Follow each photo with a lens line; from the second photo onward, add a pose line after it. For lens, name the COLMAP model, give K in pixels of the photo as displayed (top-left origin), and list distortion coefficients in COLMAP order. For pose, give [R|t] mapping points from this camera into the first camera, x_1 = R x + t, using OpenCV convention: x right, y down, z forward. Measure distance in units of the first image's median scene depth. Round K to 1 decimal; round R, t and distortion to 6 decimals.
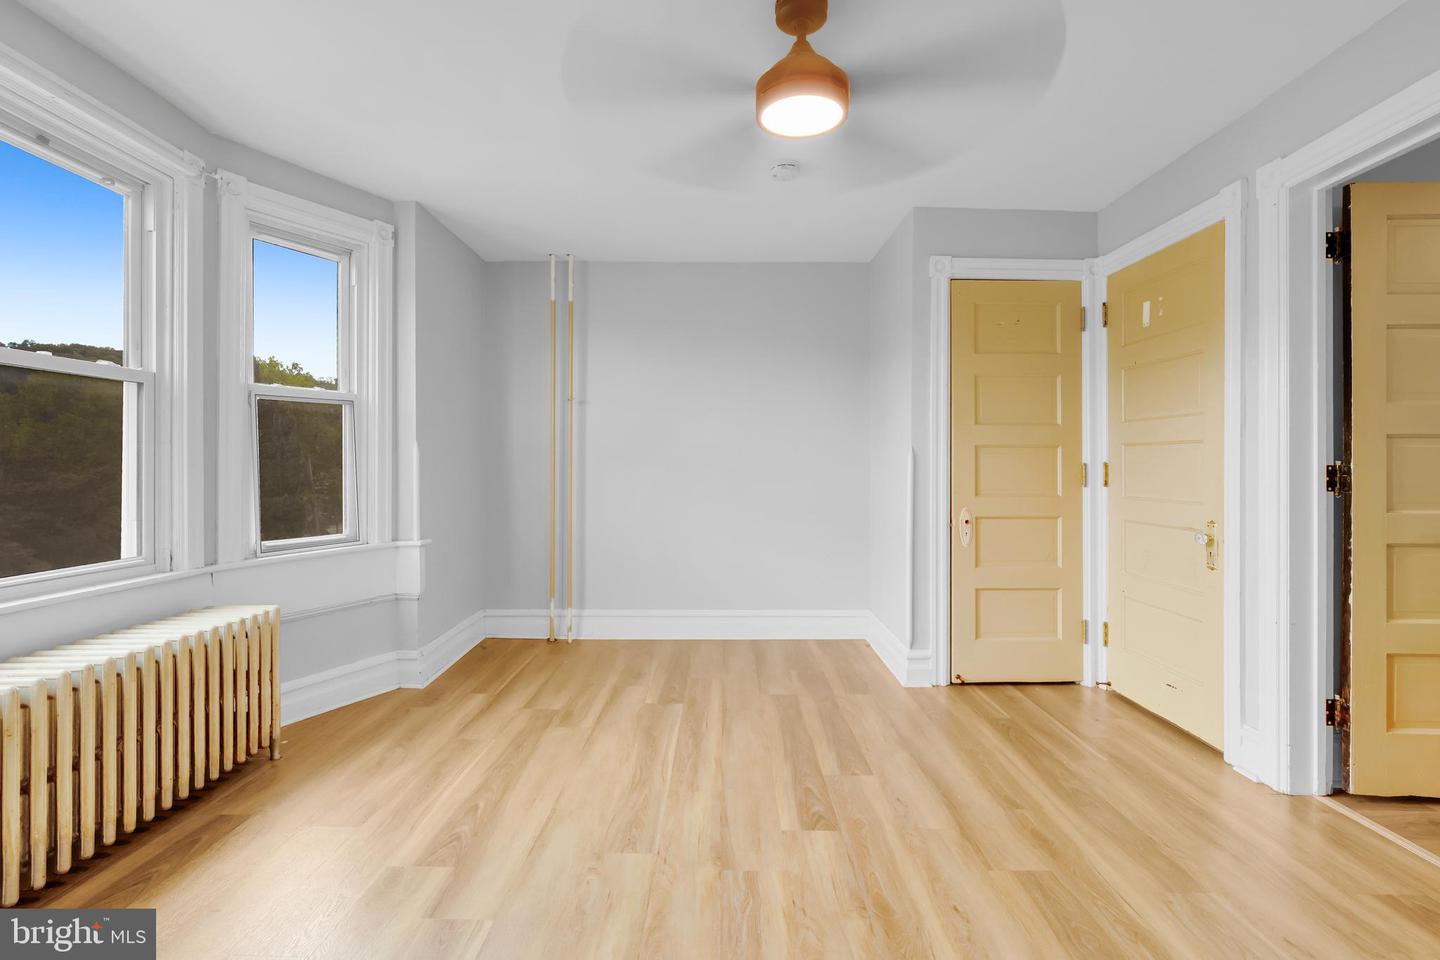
lens RADIAL K [[682.9, 0, 718.2], [0, 682.9, 470.7], [0, 0, 1]] dist [0.016020, -0.000202]
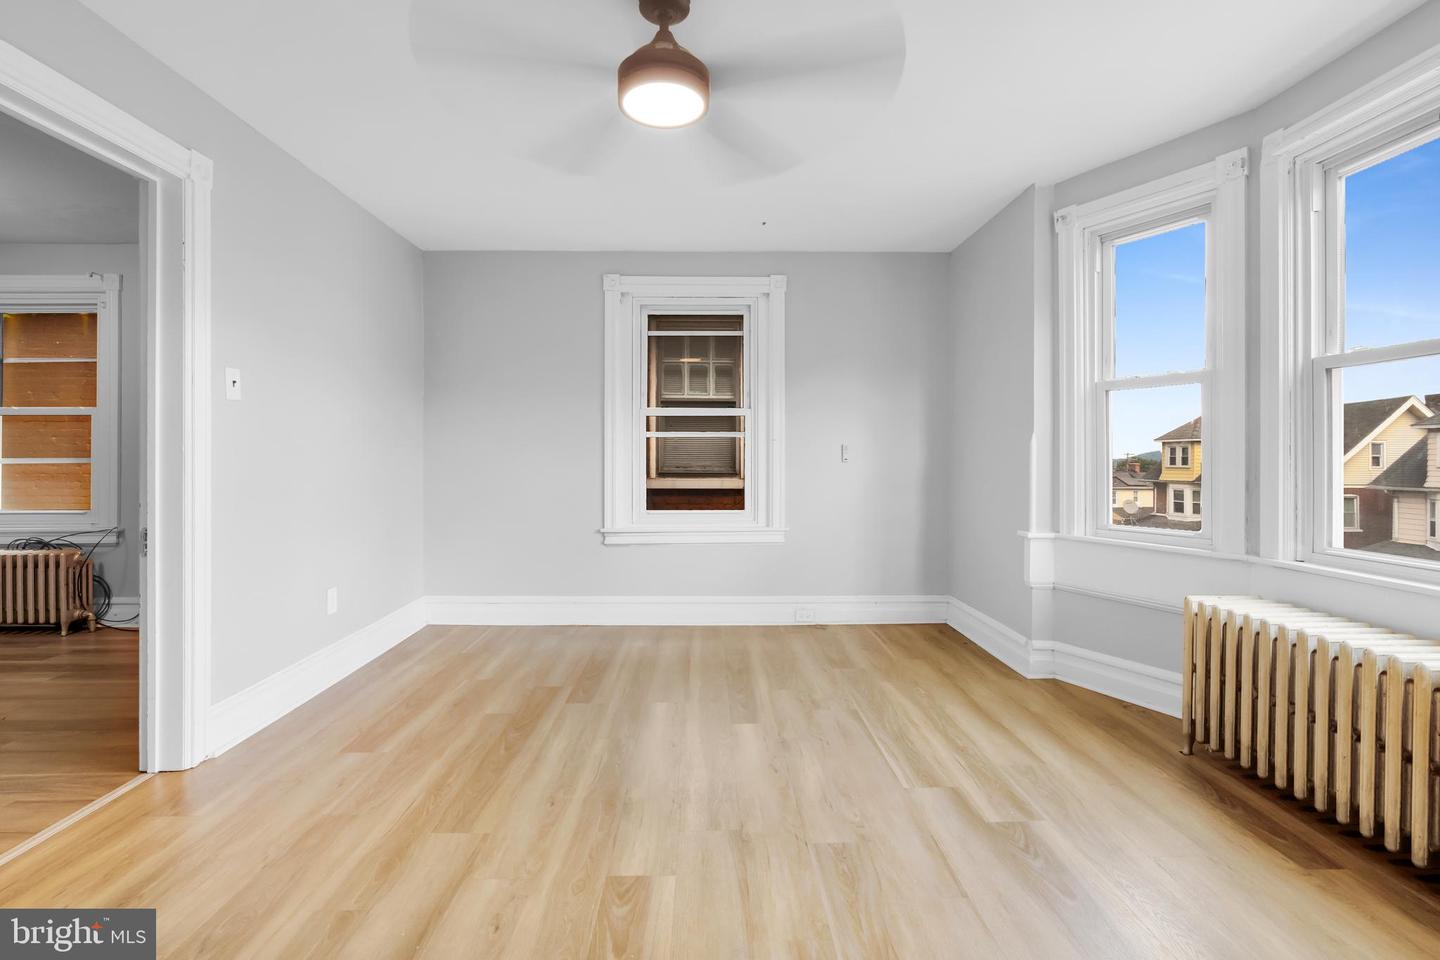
lens RADIAL K [[682.9, 0, 715.0], [0, 682.9, 459.9], [0, 0, 1]] dist [0.016020, -0.000202]
pose [[-0.999732, -0.002606, -0.022997, 0.062656], [-0.002679, 0.999991, 0.003148, 0.001506], [0.022989, 0.003208, -0.999731, 1.812997]]
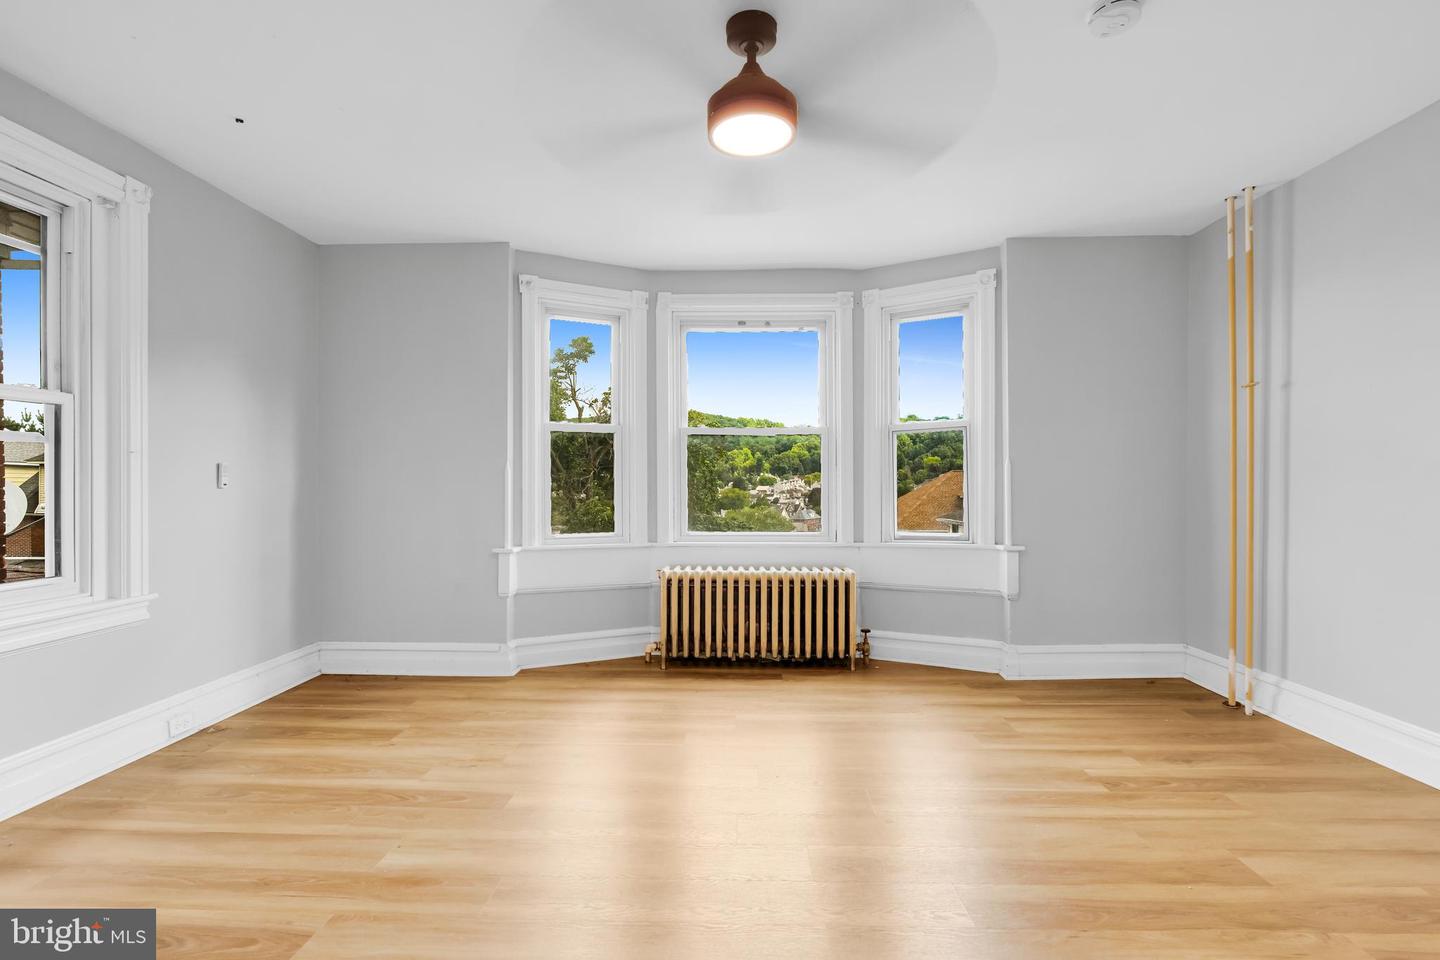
lens RADIAL K [[682.9, 0, 717.7], [0, 682.9, 484.0], [0, 0, 1]] dist [0.016020, -0.000202]
pose [[-0.020791, -0.005933, -0.999766, 1.041431], [0.001323, 0.999981, -0.005962, 0.013541], [0.999783, -0.001447, -0.020783, 0.866721]]
